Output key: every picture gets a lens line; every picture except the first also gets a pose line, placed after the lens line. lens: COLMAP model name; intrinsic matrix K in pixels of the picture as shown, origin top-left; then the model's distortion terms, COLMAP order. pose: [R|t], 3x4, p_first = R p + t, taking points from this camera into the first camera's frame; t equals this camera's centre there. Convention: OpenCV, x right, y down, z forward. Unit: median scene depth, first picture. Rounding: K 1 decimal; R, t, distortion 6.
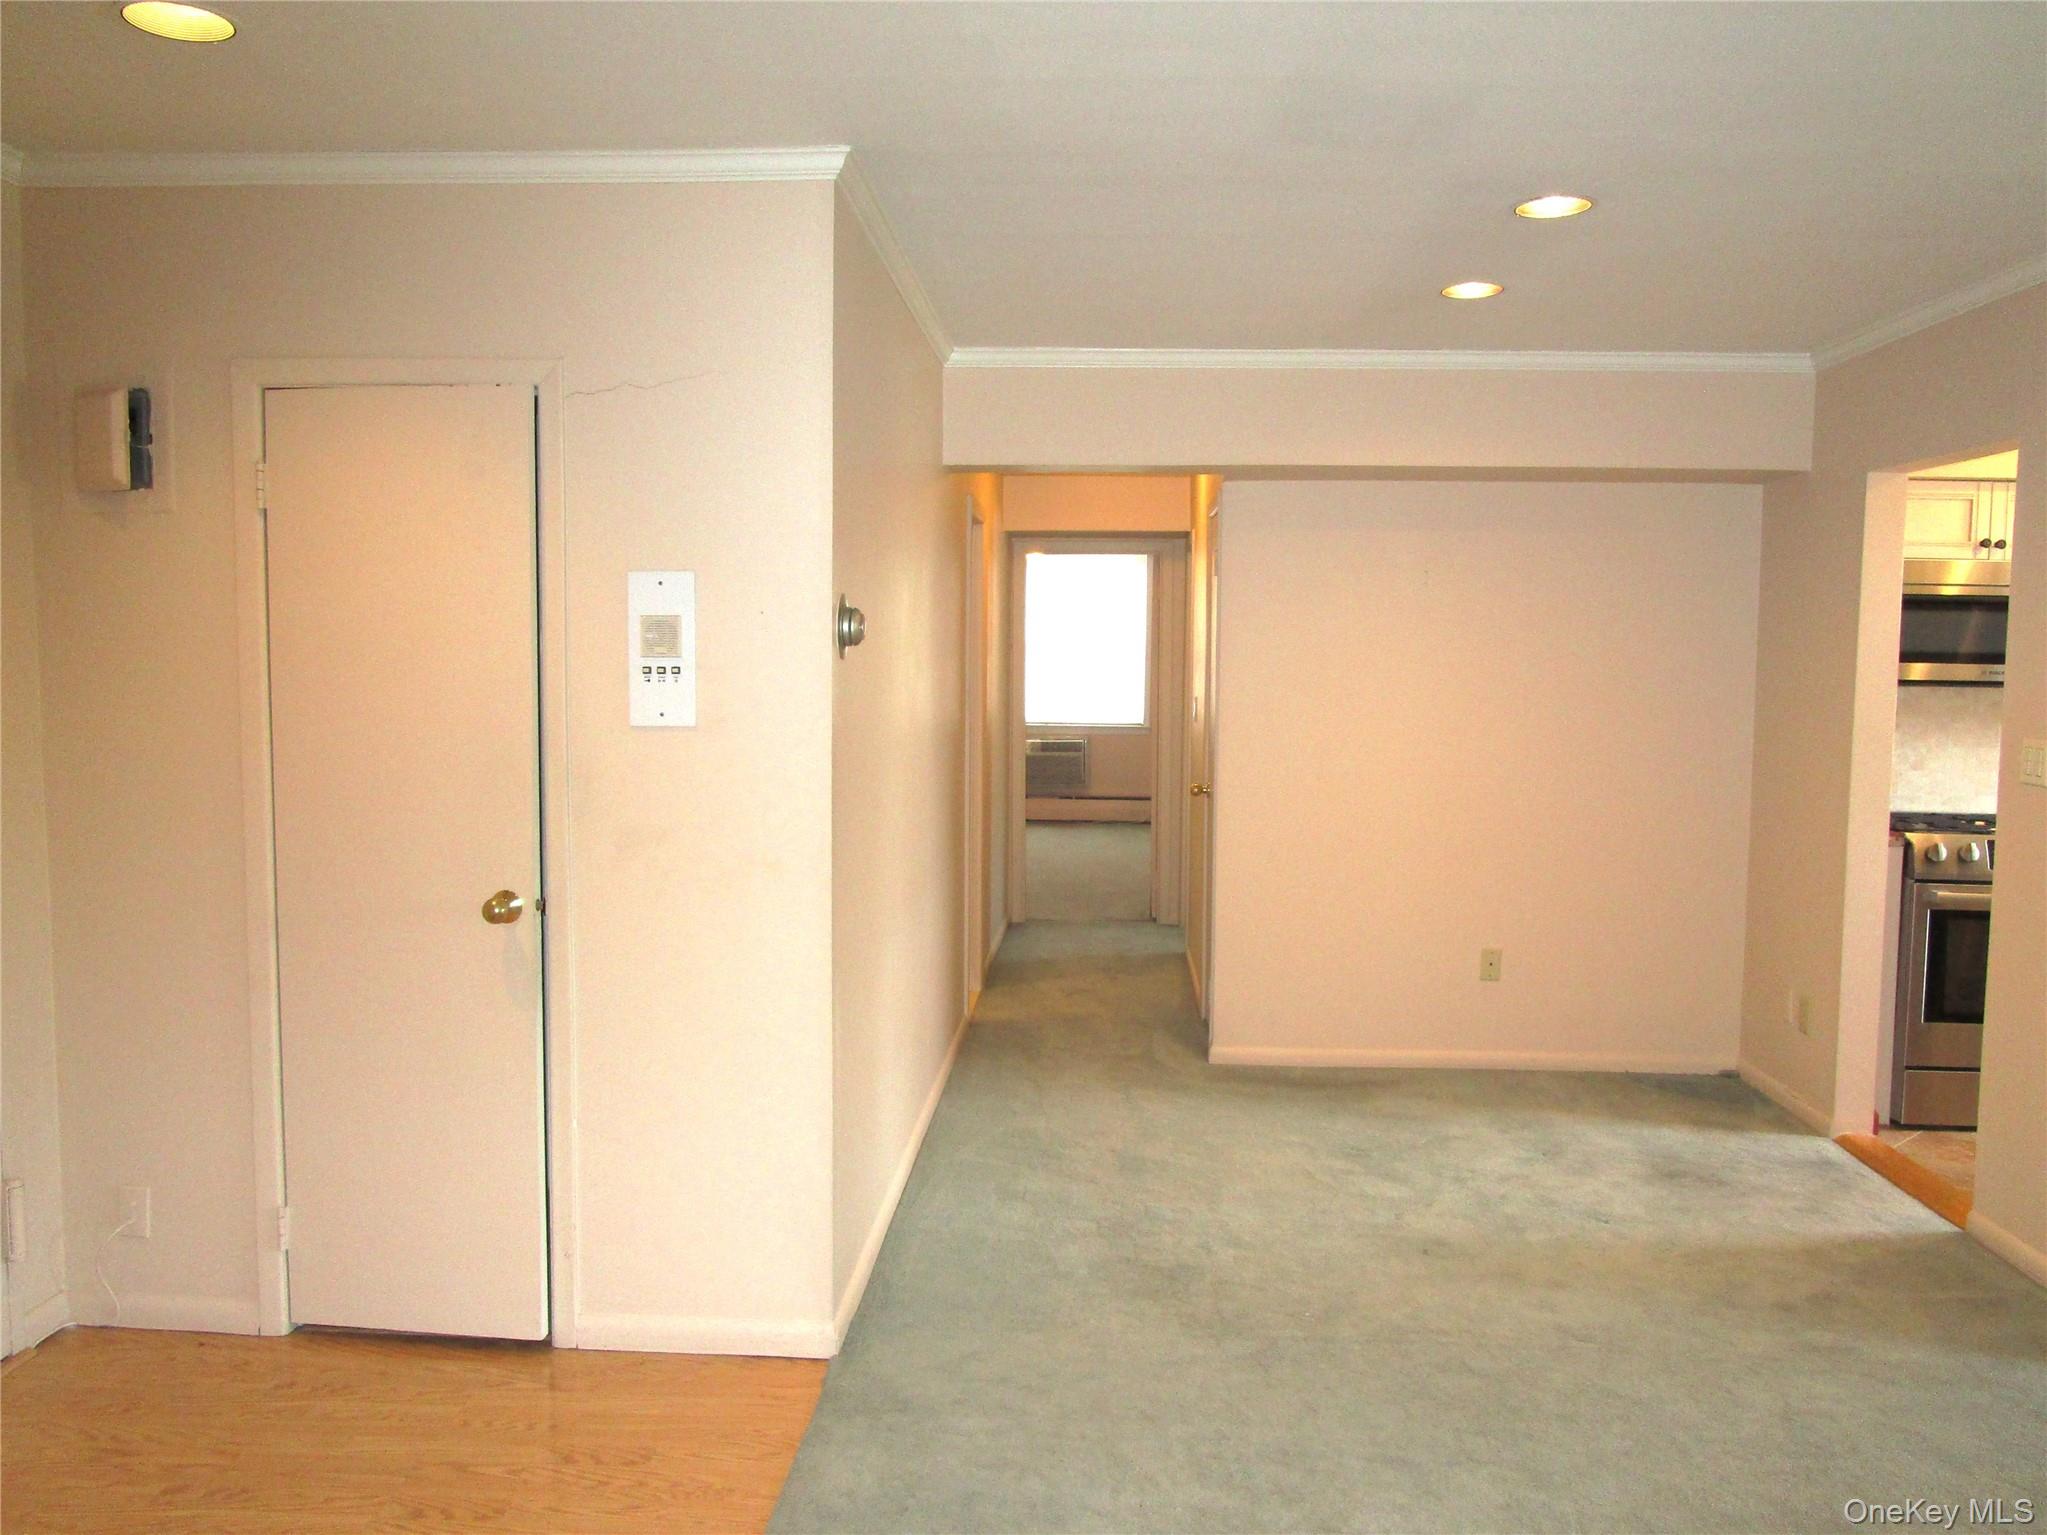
lens RADIAL K [[1470.4, 0, 1018.3], [0, 1470.4, 775.1], [0, 0, 1]] dist [-0.035065, 0.013510]
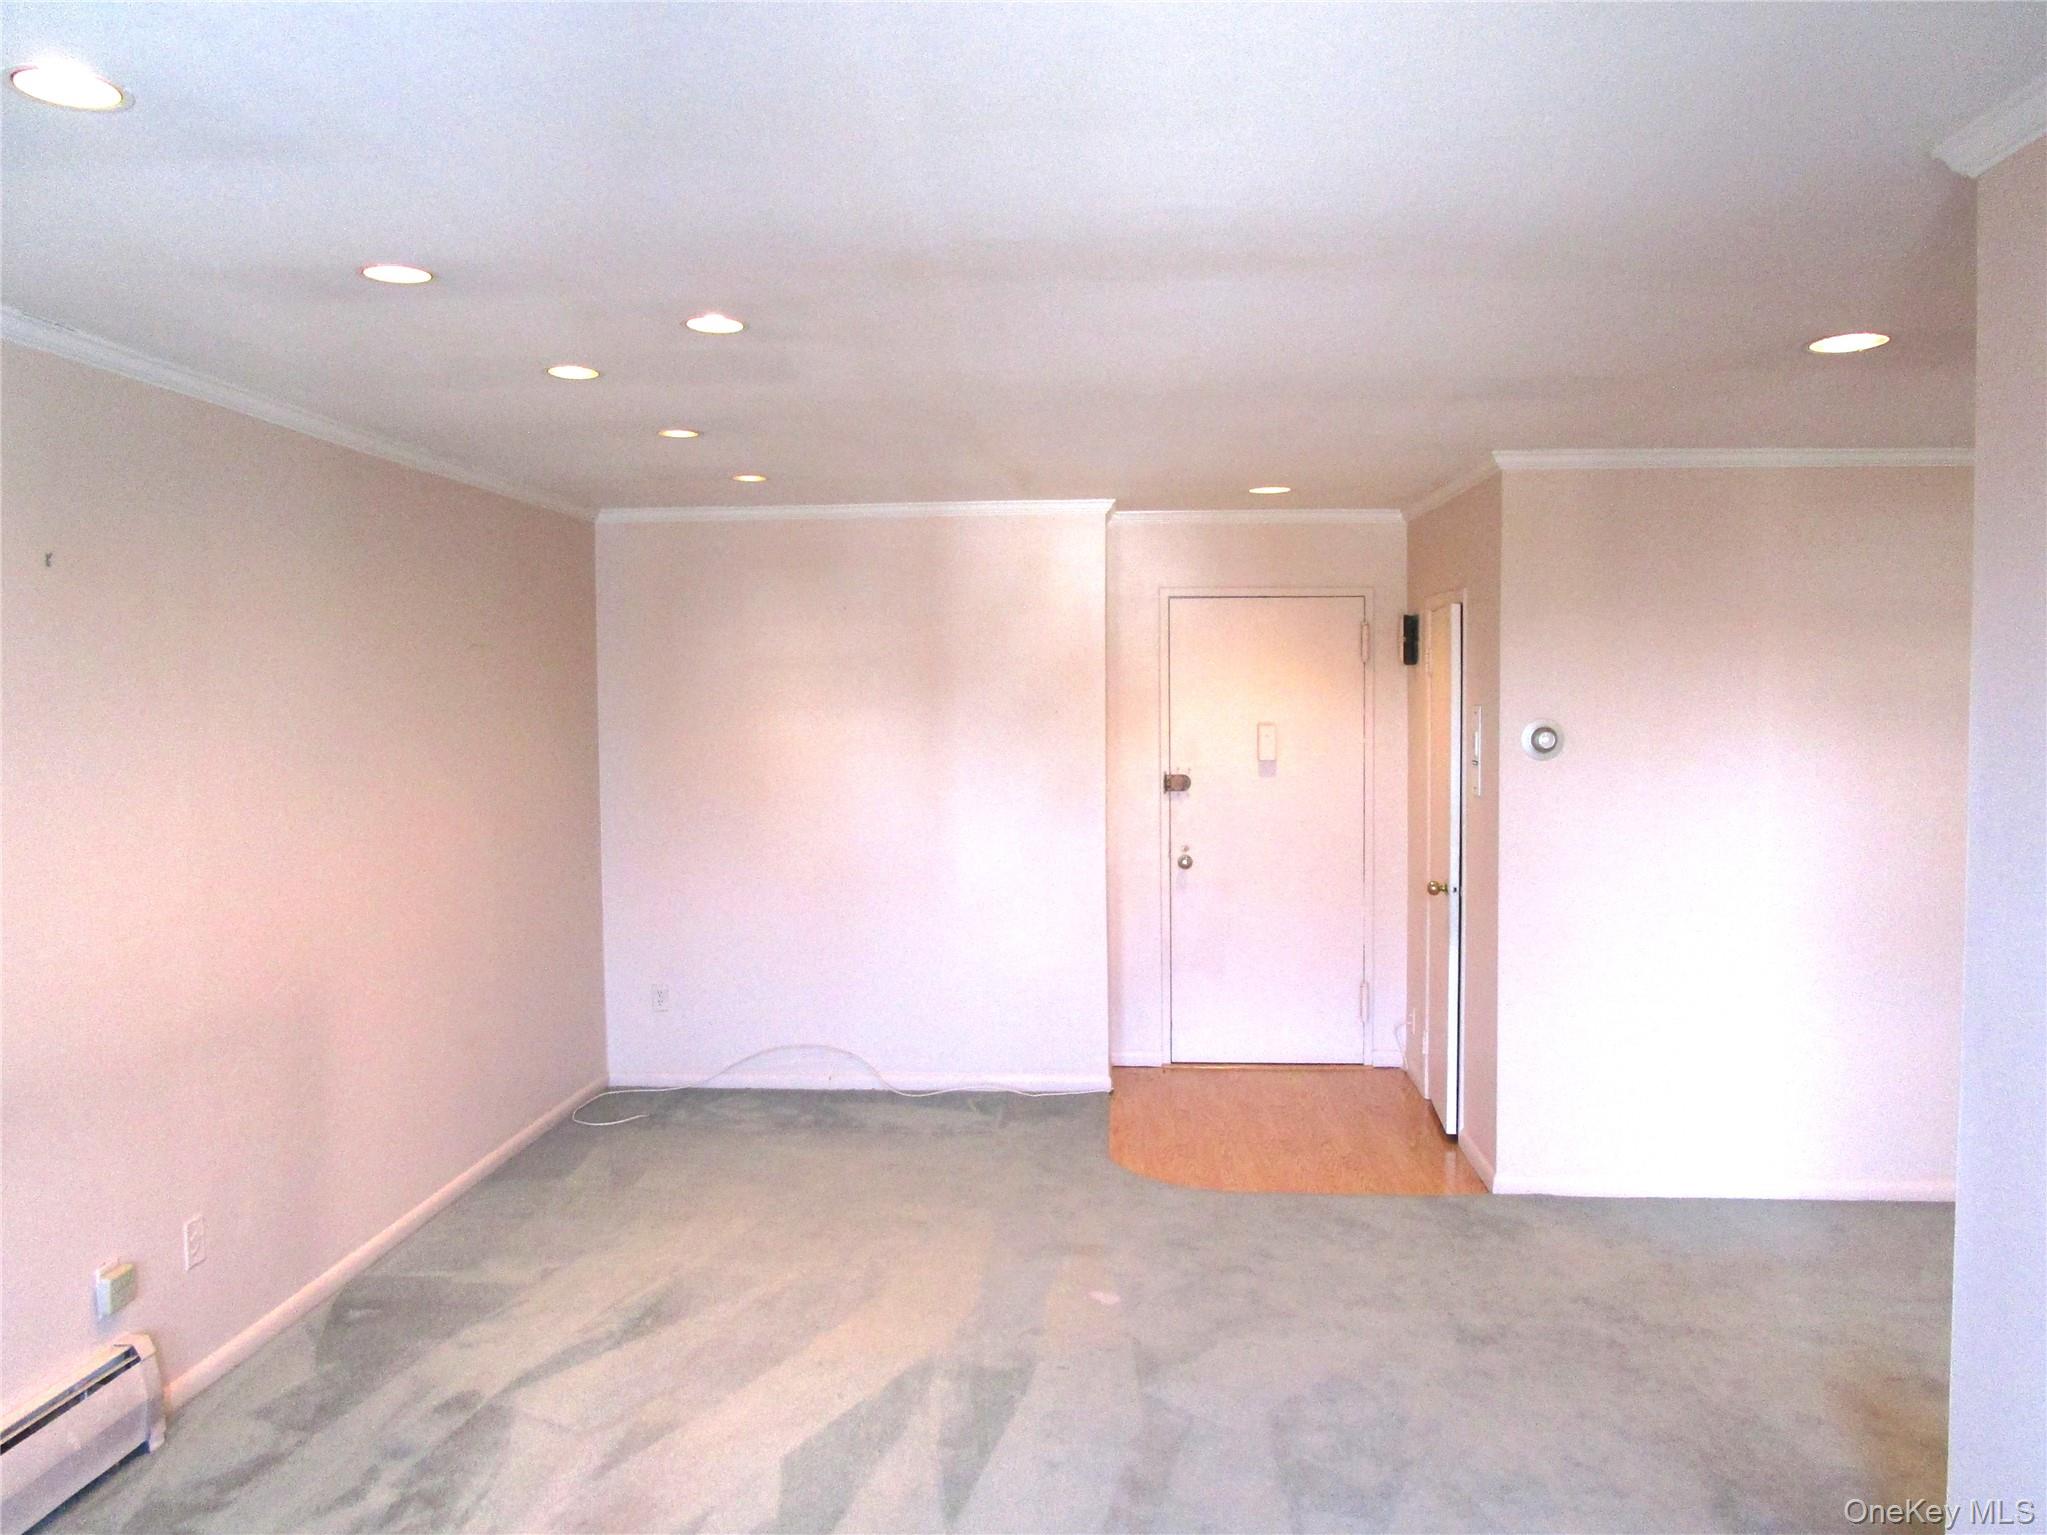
lens RADIAL K [[1511.5, 0, 1023.2], [0, 1511.5, 785.4], [0, 0, 1]] dist [-0.024820, 0.003818]
pose [[-0.025971, 0.052653, -0.998275, 1.142026], [-0.067140, 0.996265, 0.054293, -0.076469], [0.997405, 0.068435, -0.022339, 0.375805]]
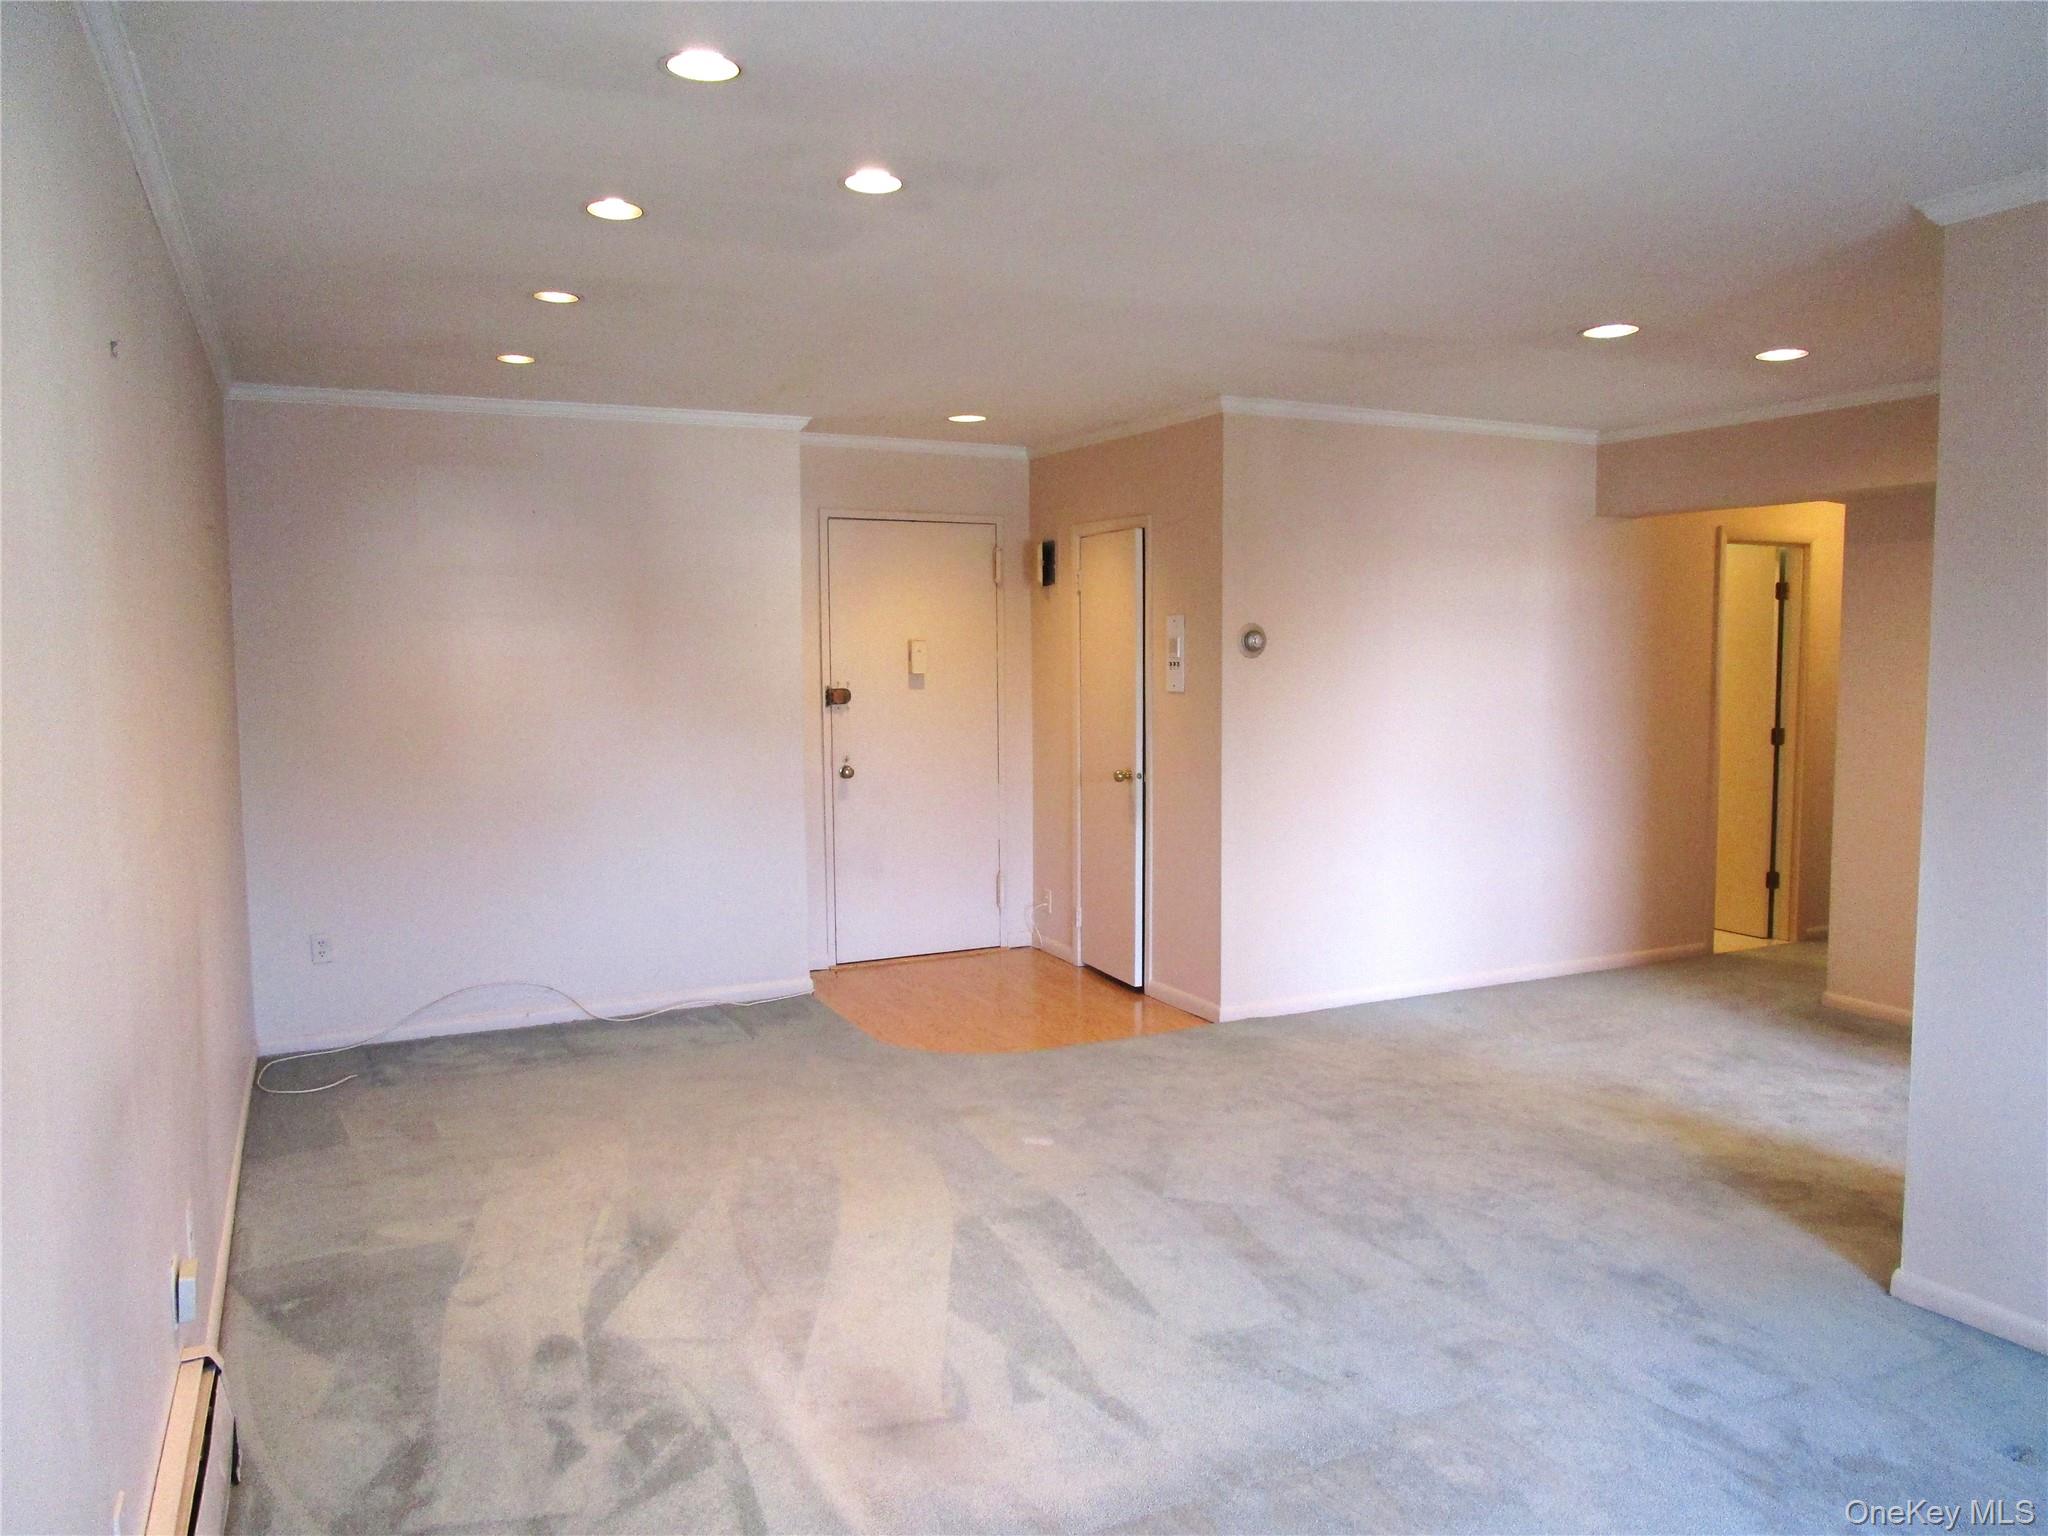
lens RADIAL K [[1471.1, 0, 1018.8], [0, 1471.1, 775.6], [0, 0, 1]] dist [-0.035065, 0.013510]
pose [[0.479786, 0.063717, -0.875069, 1.064503], [-0.053756, 0.997621, 0.043167, 0.006284], [0.875737, 0.026329, 0.482070, -0.122201]]
